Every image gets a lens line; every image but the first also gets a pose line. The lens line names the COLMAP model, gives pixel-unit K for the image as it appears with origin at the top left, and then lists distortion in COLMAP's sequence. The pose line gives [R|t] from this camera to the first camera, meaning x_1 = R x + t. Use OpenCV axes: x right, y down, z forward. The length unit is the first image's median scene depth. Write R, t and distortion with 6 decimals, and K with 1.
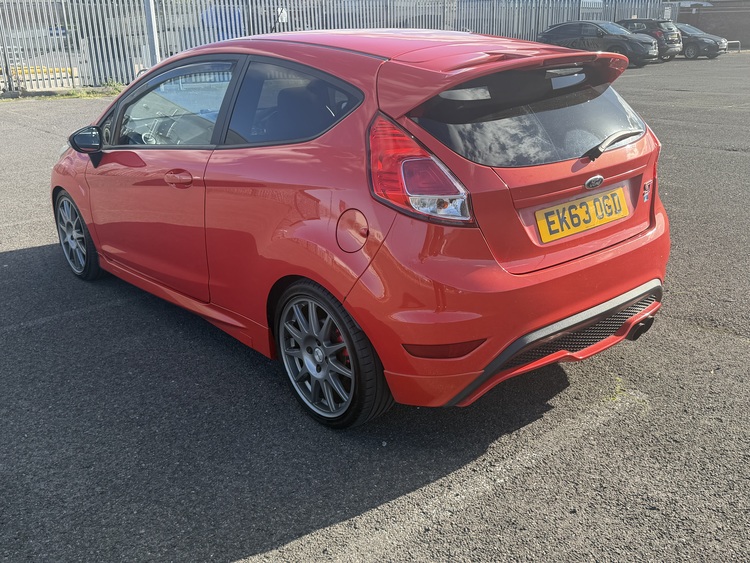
lens RADIAL K [[743.7, 0, 375.3], [0, 743.7, 280.8], [0, 0, 1]] dist [0.006673, 0.000000]
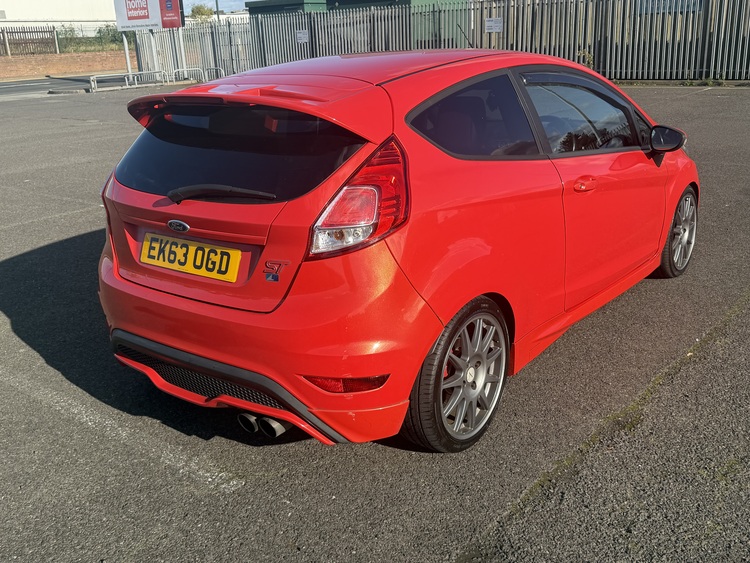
lens RADIAL K [[743.7, 0, 374.9], [0, 743.7, 282.3], [0, 0, 1]] dist [0.006673, 0.000000]
pose [[0.203377, 0.321747, -0.924725, 1.271560], [-0.286143, 0.922762, 0.258132, -0.389255], [0.936355, 0.212106, 0.279734, 0.980824]]
